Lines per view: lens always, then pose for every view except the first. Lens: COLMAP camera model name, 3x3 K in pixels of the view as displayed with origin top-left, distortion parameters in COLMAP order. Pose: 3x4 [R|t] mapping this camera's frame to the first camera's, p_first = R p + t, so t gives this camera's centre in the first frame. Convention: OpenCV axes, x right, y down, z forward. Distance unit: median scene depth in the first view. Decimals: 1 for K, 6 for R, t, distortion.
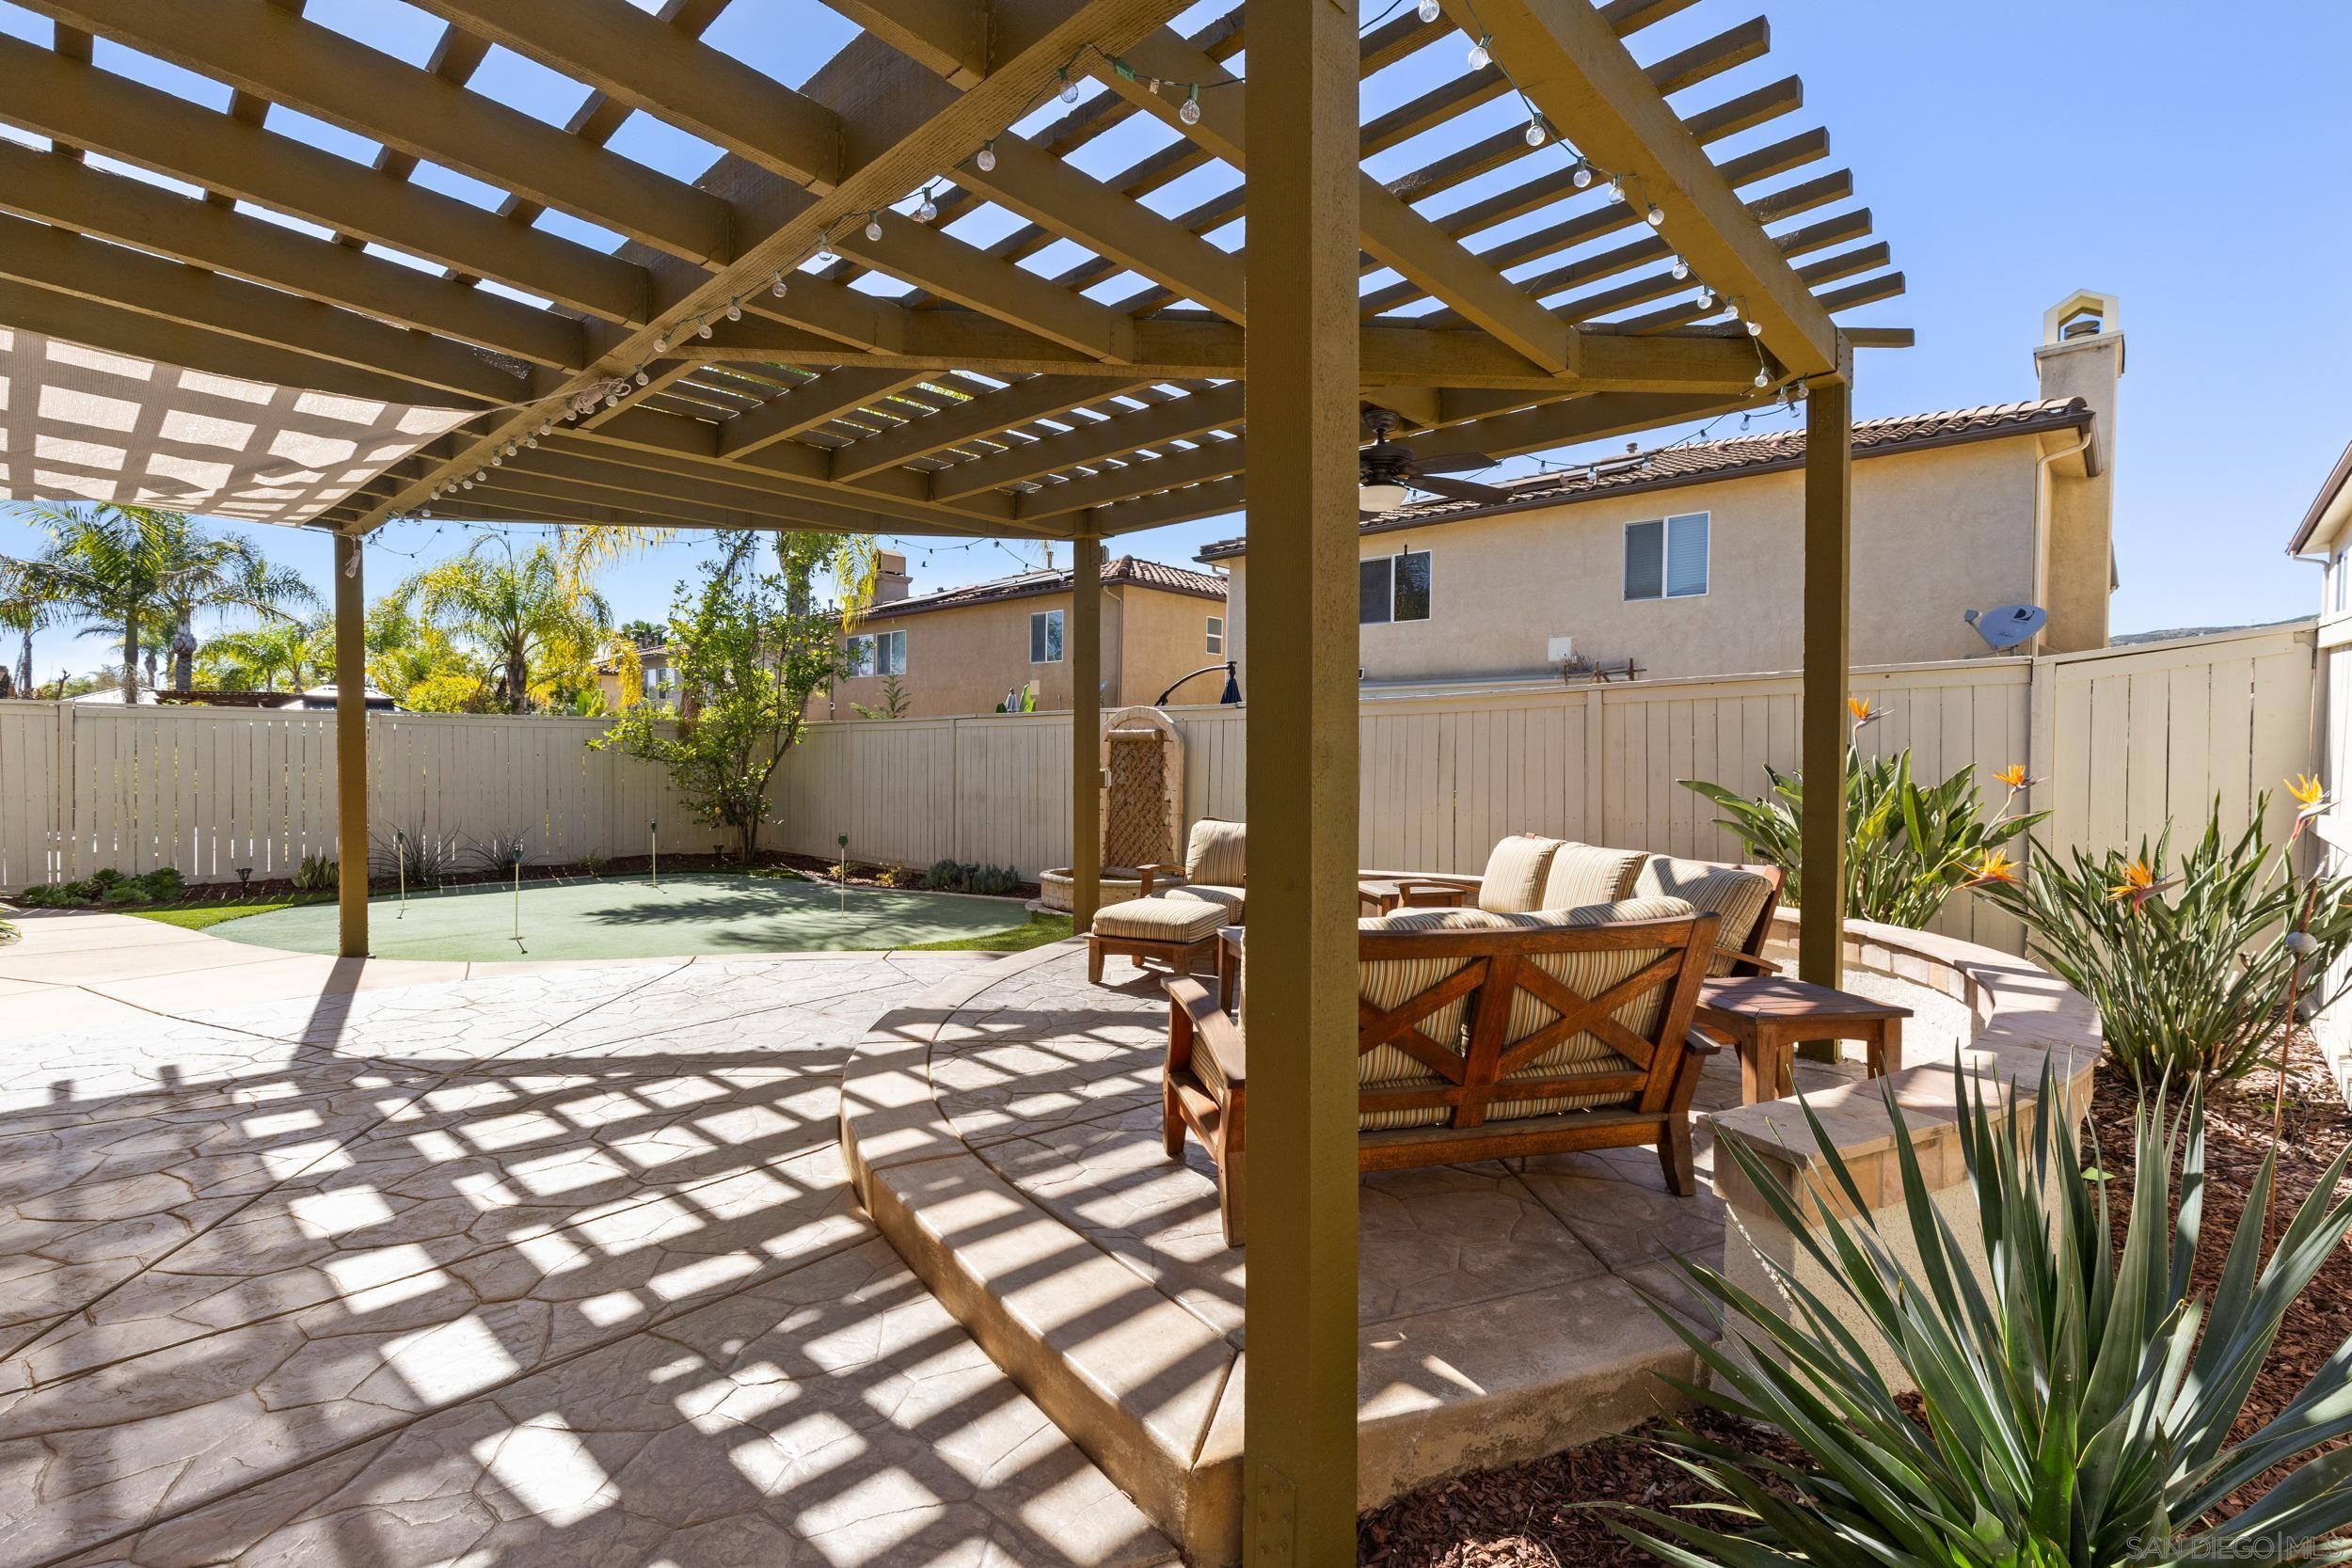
lens RADIAL K [[1064.5, 0, 1199.4], [0, 1064.5, 791.8], [0, 0, 1]] dist [0.010127, -0.001892]
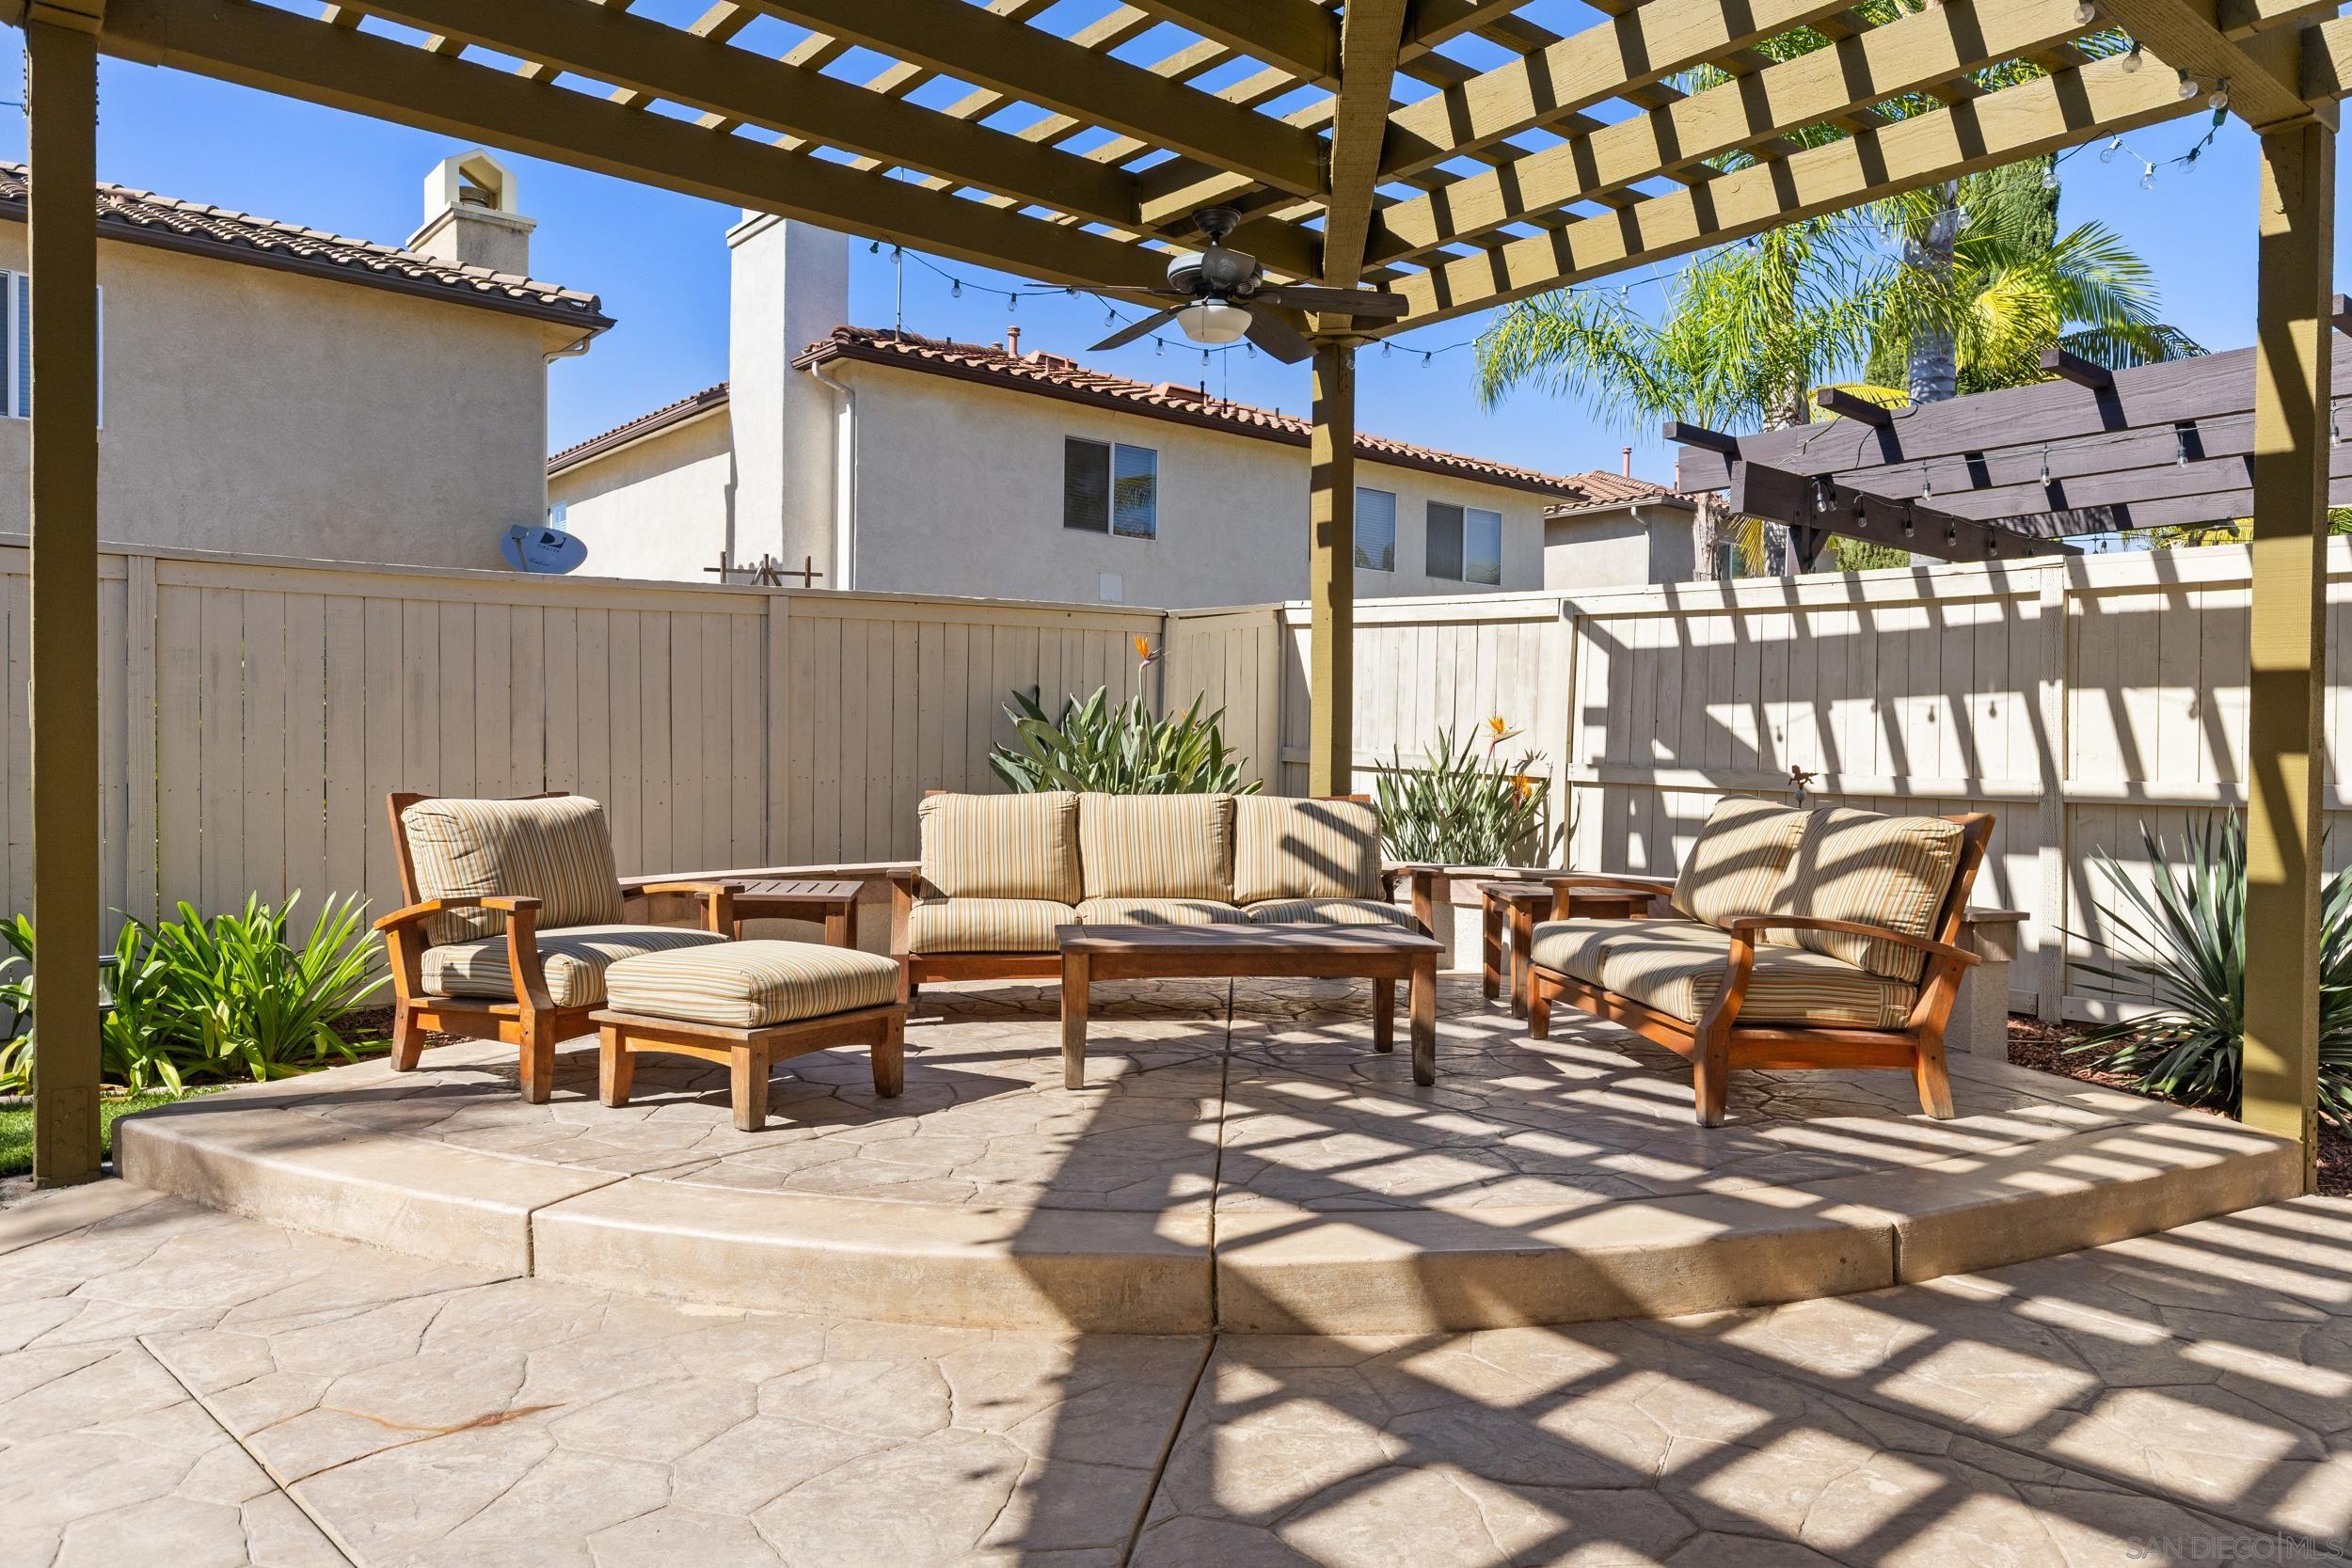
lens RADIAL K [[1565.6, 0, 1165.1], [0, 1565.6, 780.4], [0, 0, 1]] dist [0.007333, 0.001286]
pose [[0.136975, -0.023692, 0.990291, -0.713210], [0.024409, 0.999491, 0.020535, 0.013366], [-0.990274, 0.021359, 0.137484, 0.710817]]
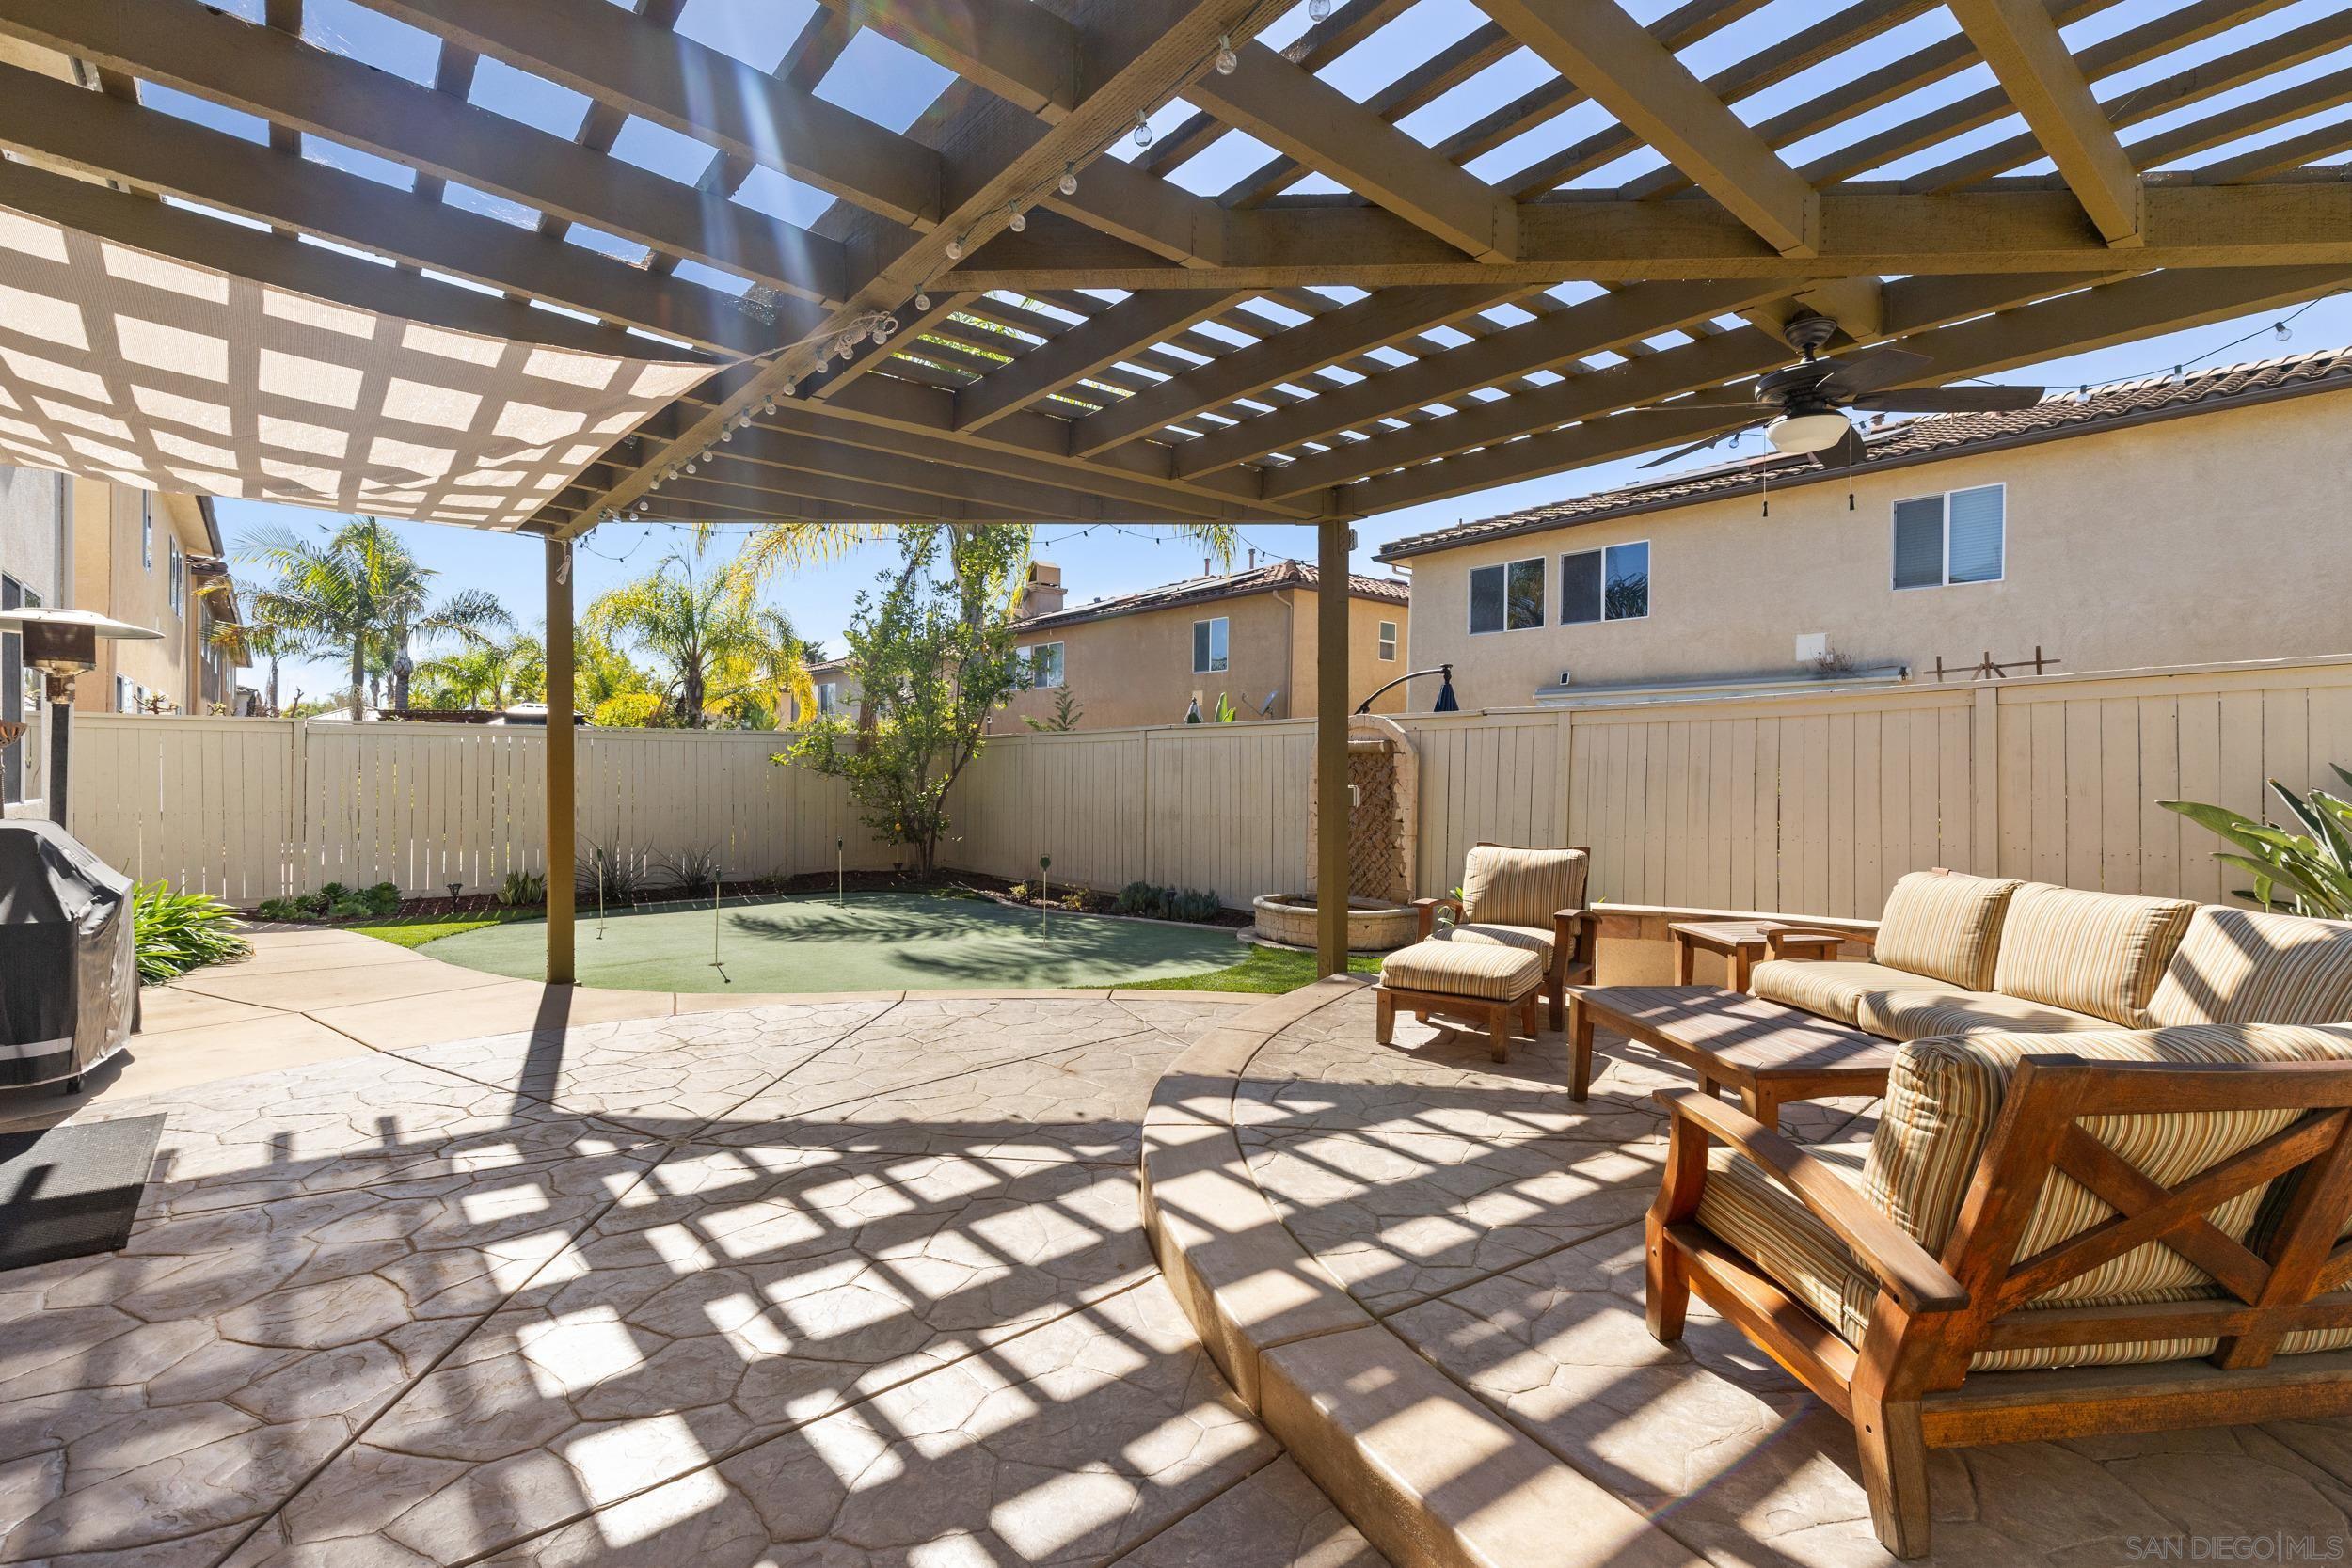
lens RADIAL K [[1064.5, 0, 1191.4], [0, 1064.5, 795.9], [0, 0, 1]] dist [0.010127, -0.001892]
pose [[0.992613, 0.001431, -0.121313, -0.137461], [-0.002446, 0.999963, -0.008222, -0.006287], [0.121297, 0.008458, 0.992580, 0.143233]]
